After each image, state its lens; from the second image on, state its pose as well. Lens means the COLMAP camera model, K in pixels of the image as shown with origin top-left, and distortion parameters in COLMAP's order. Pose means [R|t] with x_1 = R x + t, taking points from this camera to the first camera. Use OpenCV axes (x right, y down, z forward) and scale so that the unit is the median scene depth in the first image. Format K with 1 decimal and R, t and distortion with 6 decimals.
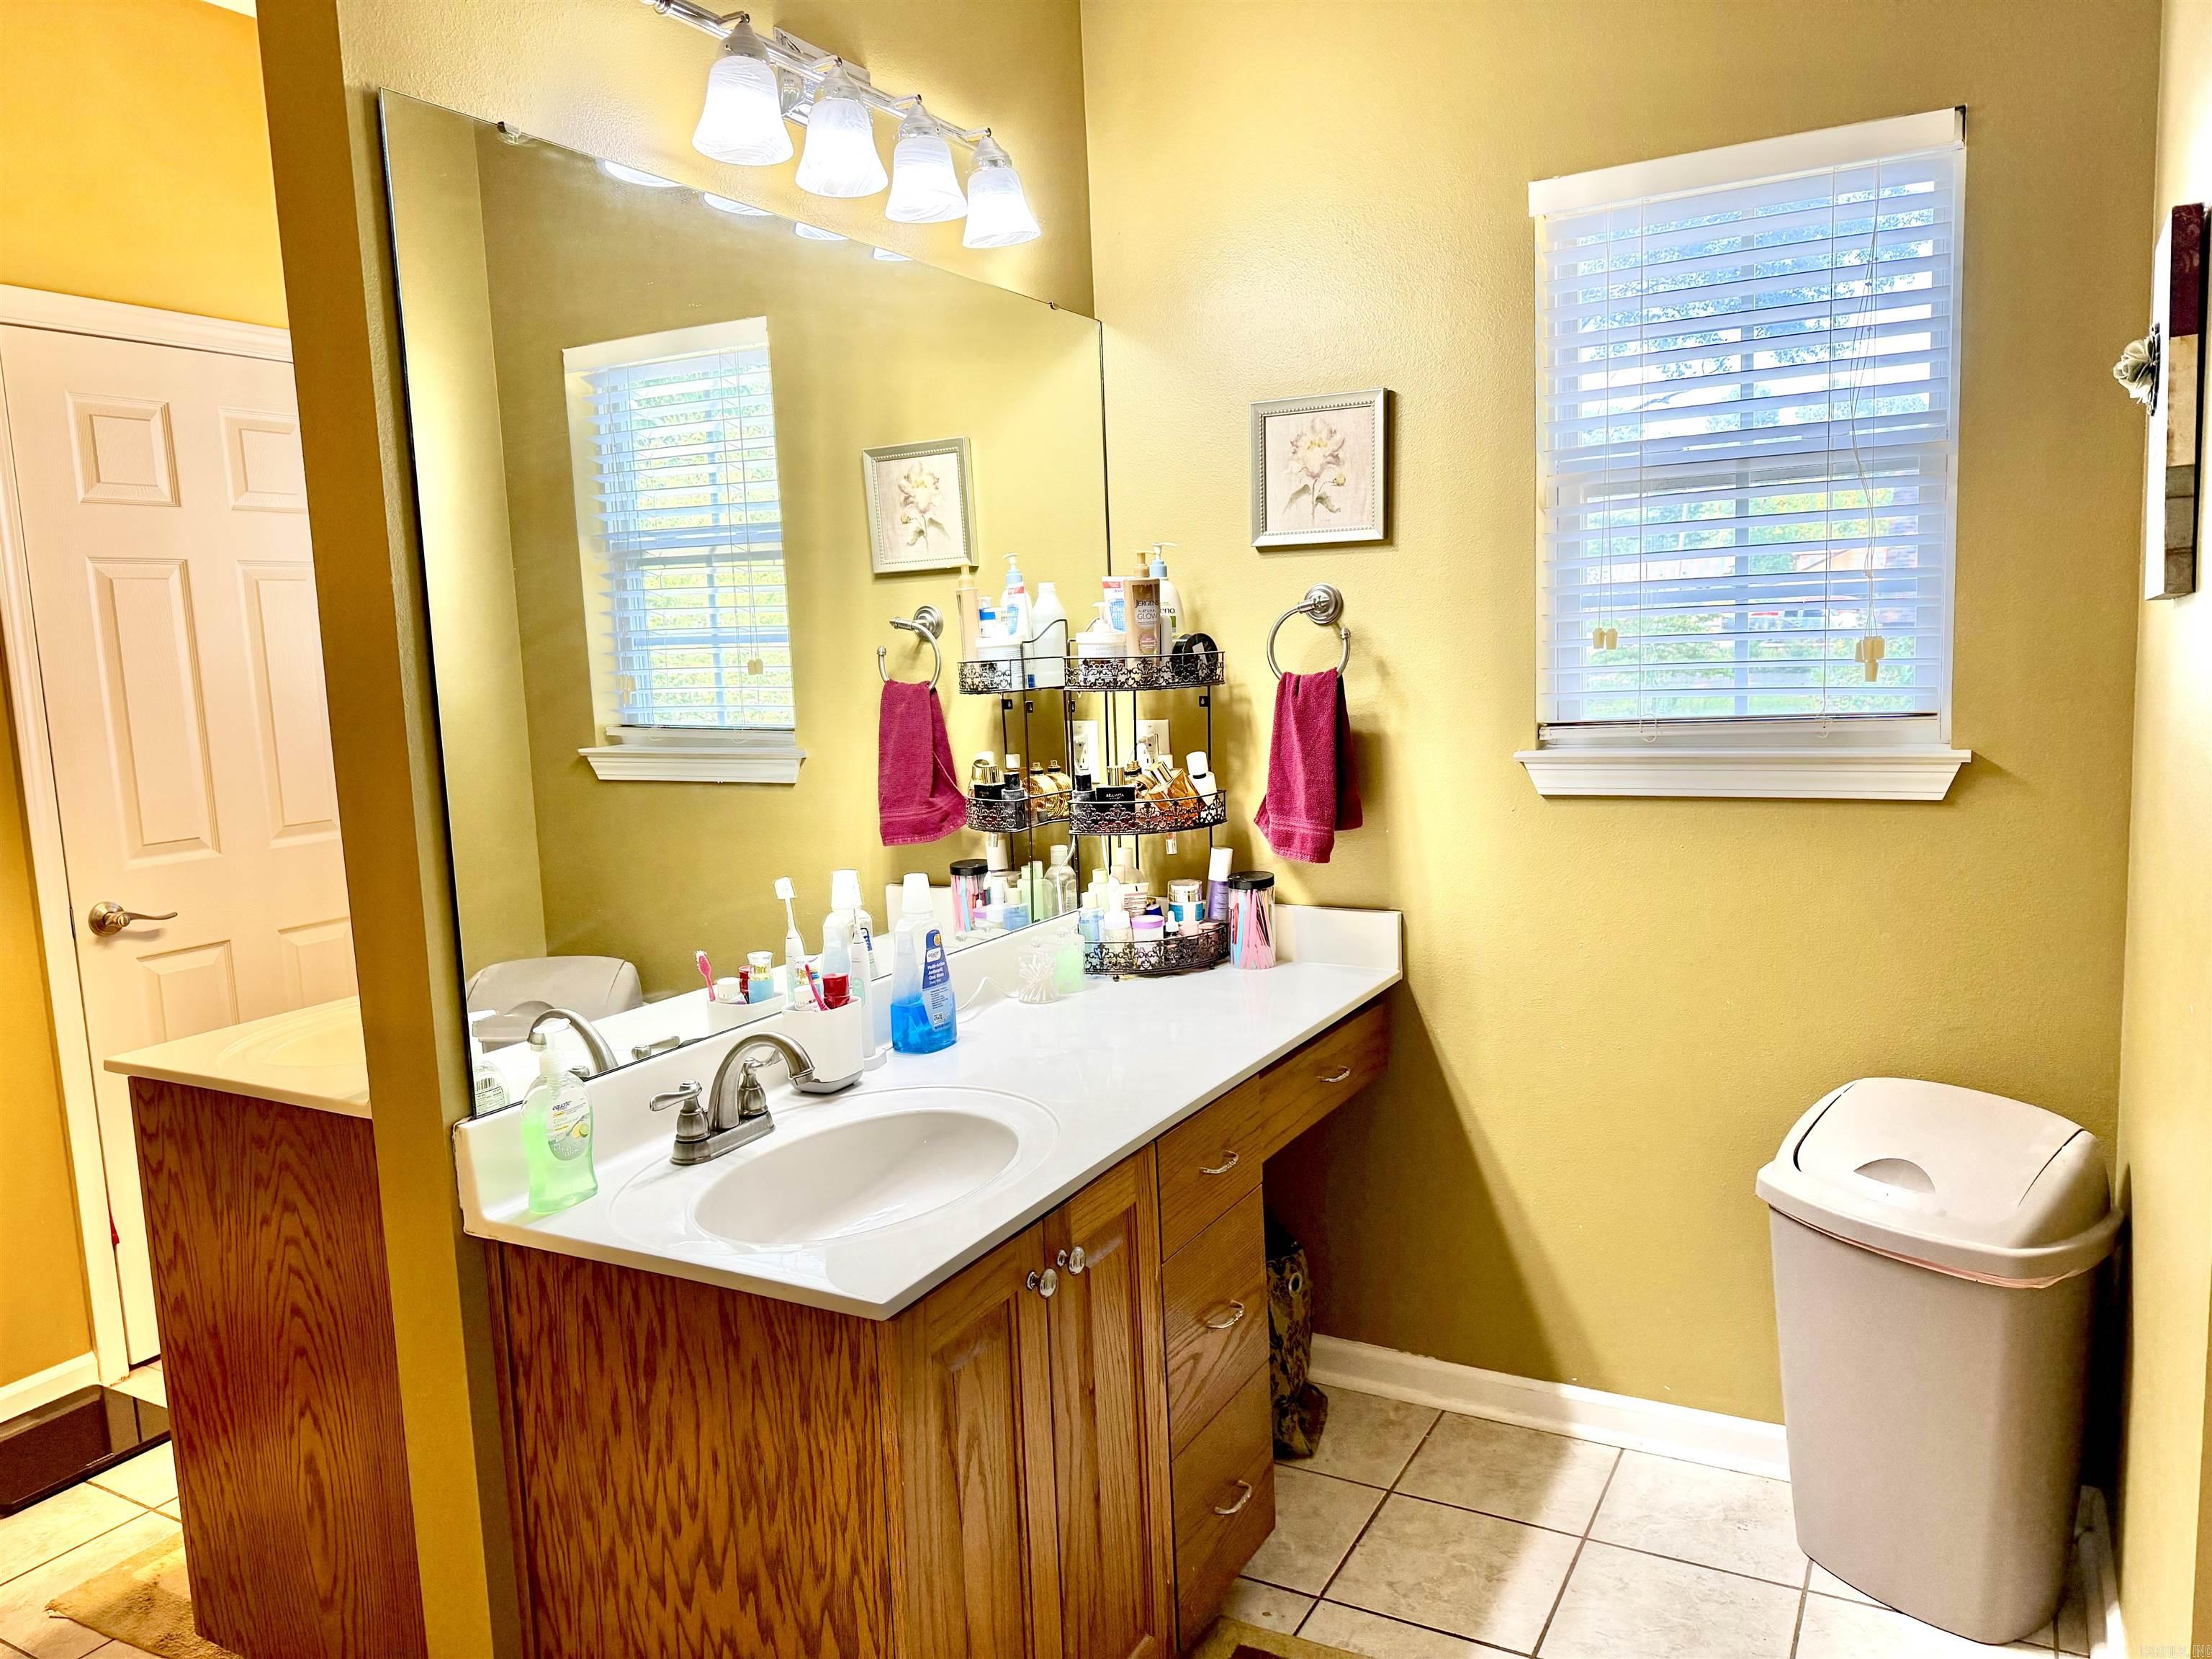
lens RADIAL K [[1554.1, 0, 1111.8], [0, 1554.1, 837.9], [0, 0, 1]] dist [0.065595, -0.076130]
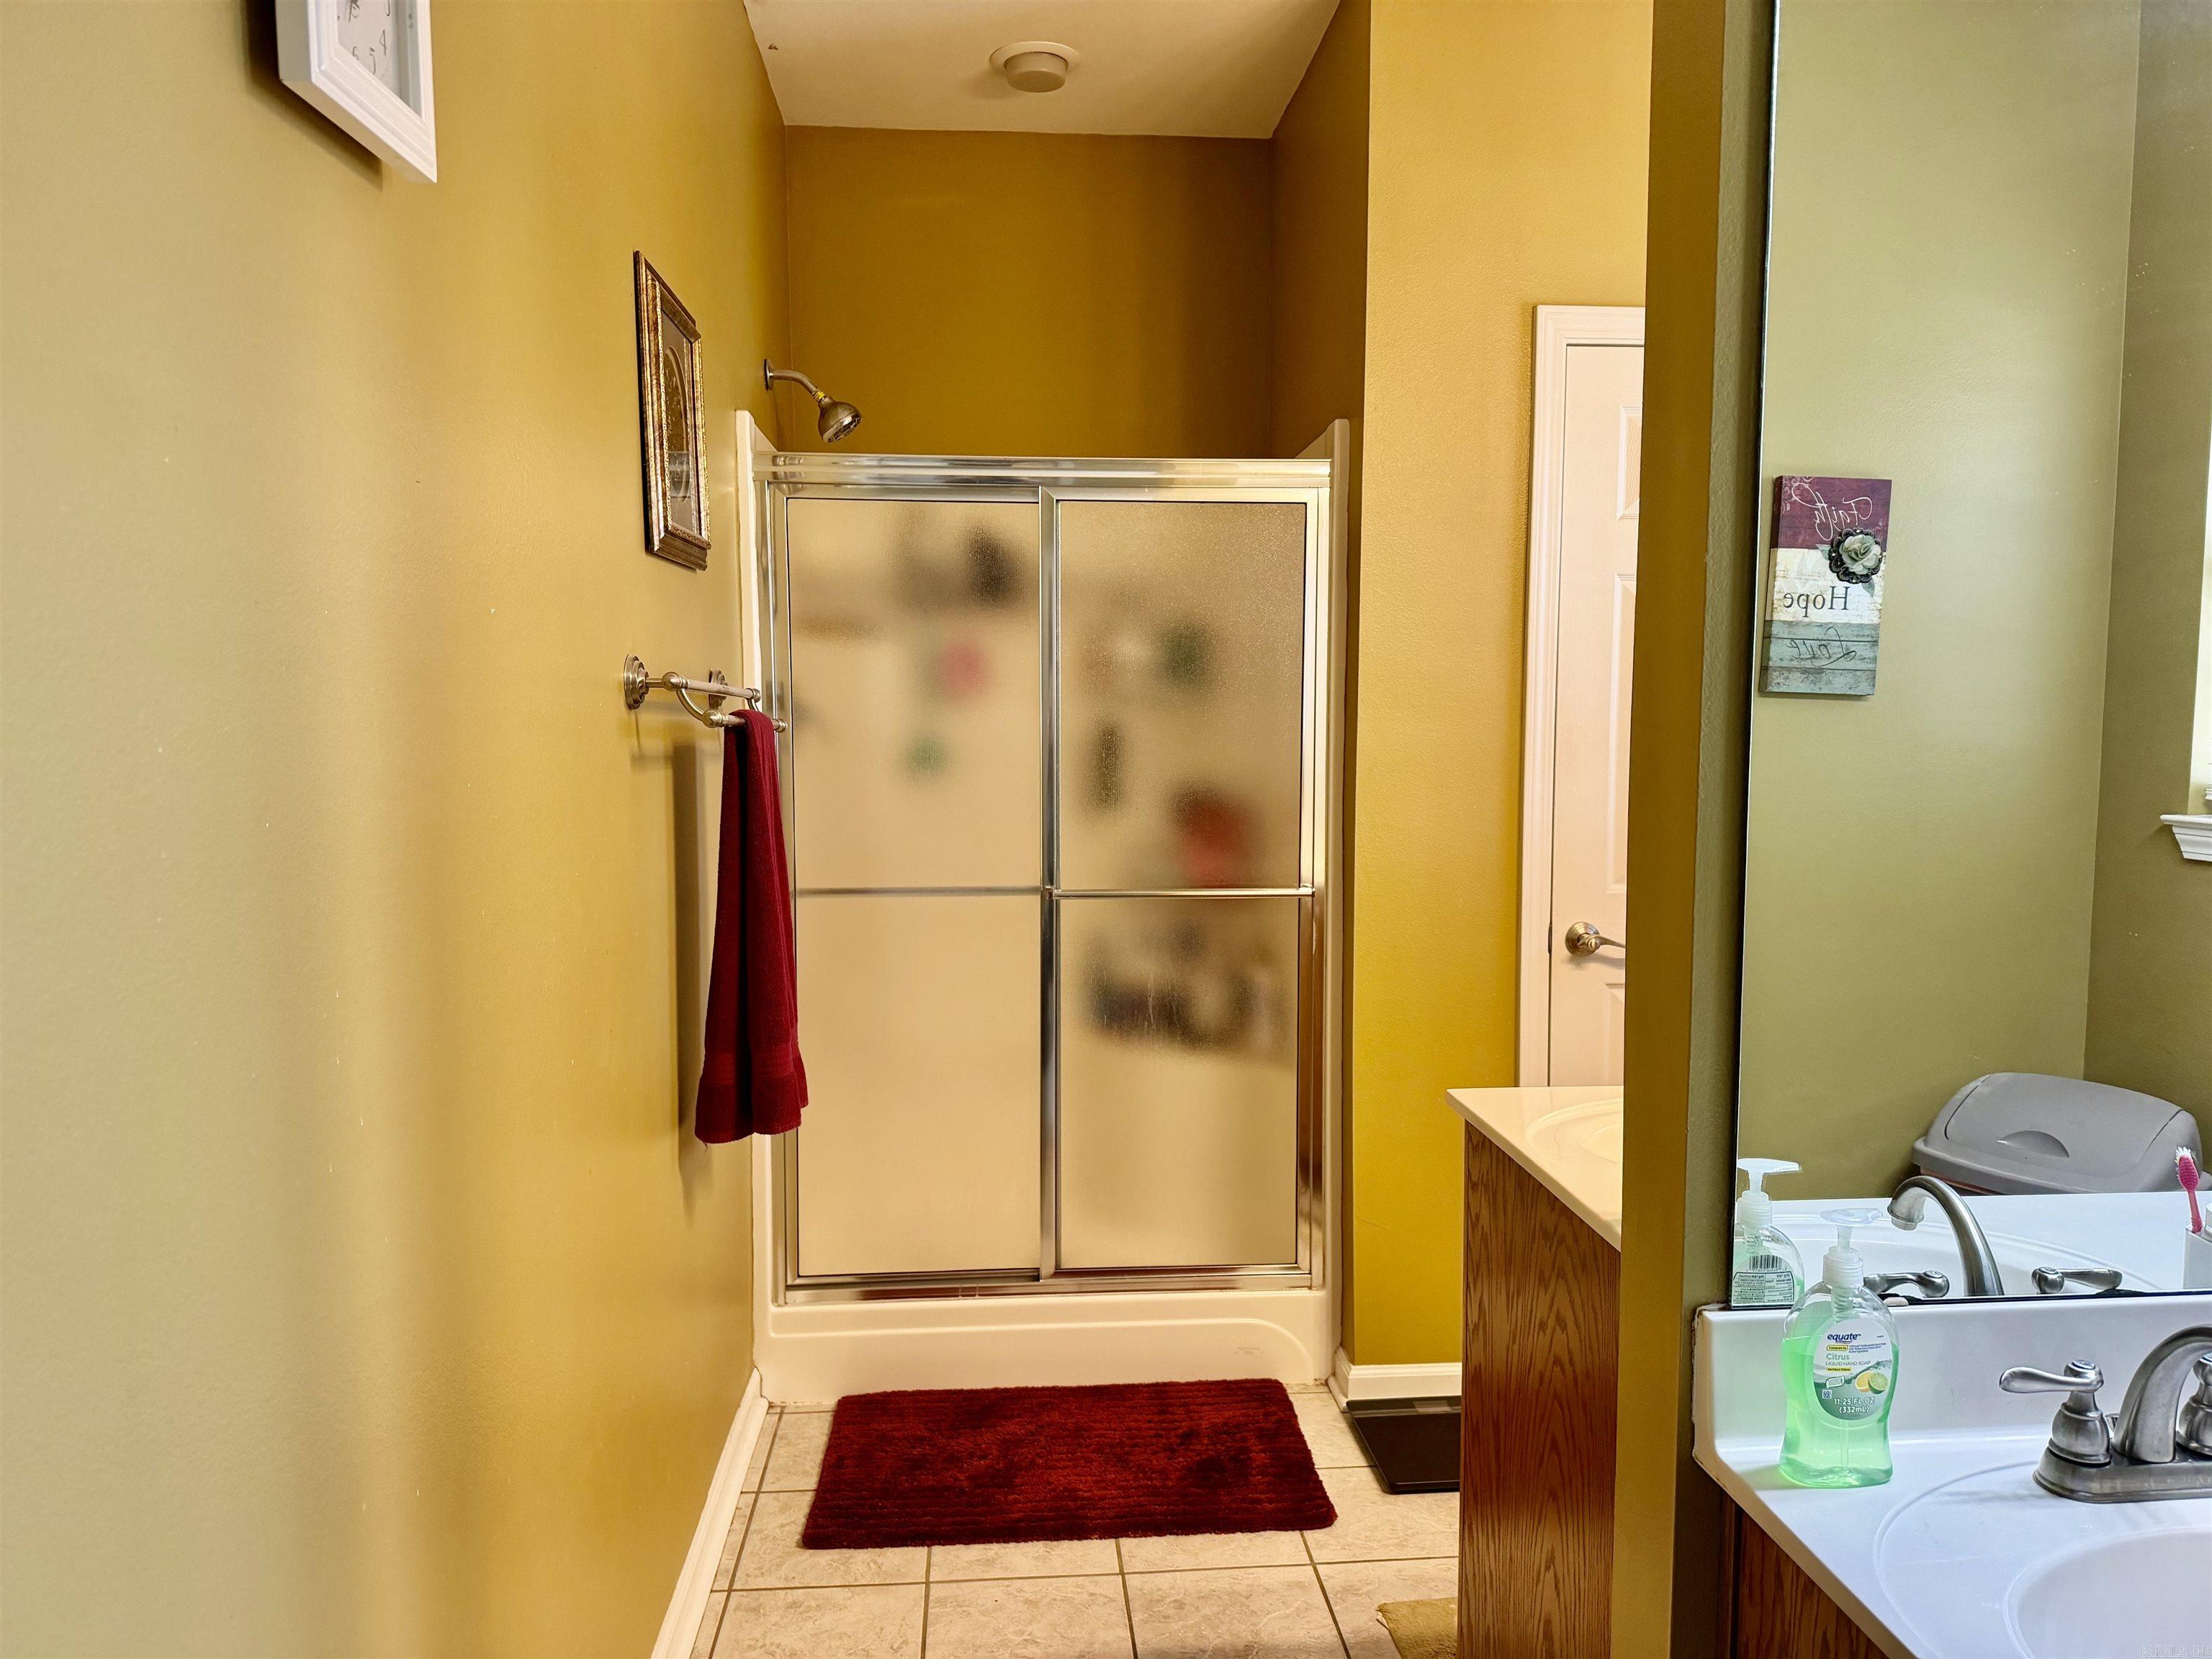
lens RADIAL K [[1554.1, 0, 1111.8], [0, 1554.1, 837.9], [0, 0, 1]] dist [0.065595, -0.076130]
pose [[0.549426, 0.109733, -0.828305, 0.010198], [-0.129394, 0.990553, 0.045399, -0.026556], [0.825462, 0.082234, 0.558435, 0.297444]]
